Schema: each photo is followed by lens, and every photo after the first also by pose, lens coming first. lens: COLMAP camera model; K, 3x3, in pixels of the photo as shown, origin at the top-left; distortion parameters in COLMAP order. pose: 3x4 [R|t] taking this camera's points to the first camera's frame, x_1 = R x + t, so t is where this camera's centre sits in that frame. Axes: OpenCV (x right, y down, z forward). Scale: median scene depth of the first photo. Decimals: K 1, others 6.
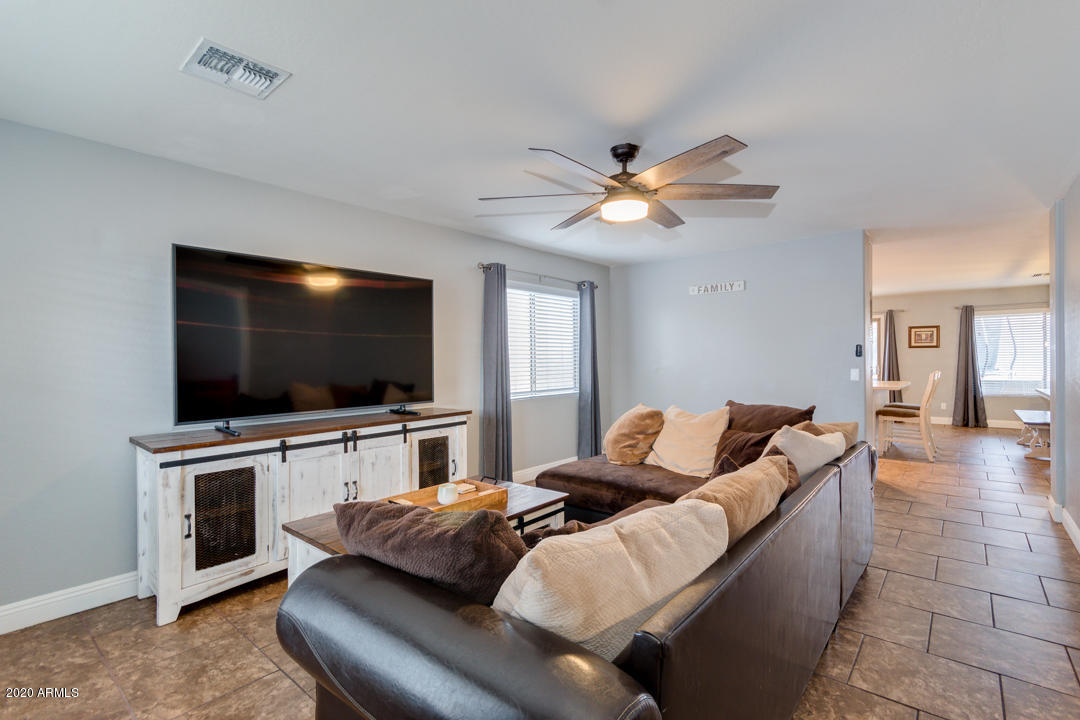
lens RADIAL K [[501.2, 0, 537.3], [0, 501.2, 363.0], [0, 0, 1]] dist [-0.000275, -0.000011]
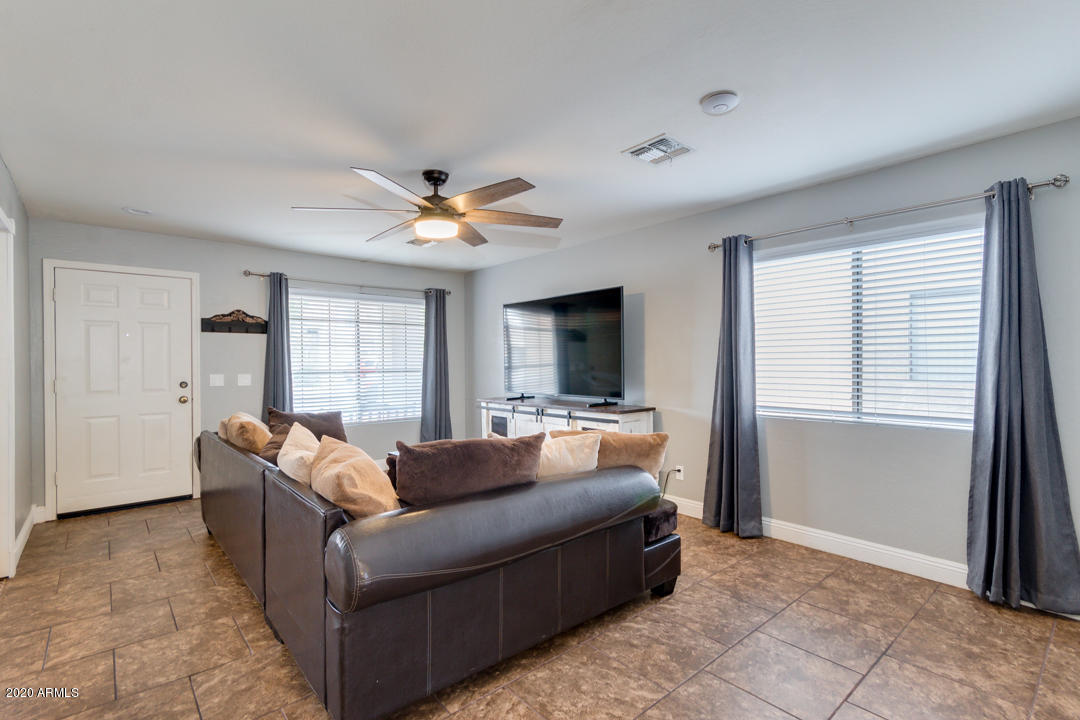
lens RADIAL K [[501.2, 0, 537.3], [0, 501.2, 363.0], [0, 0, 1]] dist [-0.000275, -0.000011]
pose [[-0.148247, 0.013425, -0.988859, 1.251695], [-0.002085, 0.999901, 0.013887, -0.021513], [0.988948, 0.004121, -0.148204, 1.390941]]
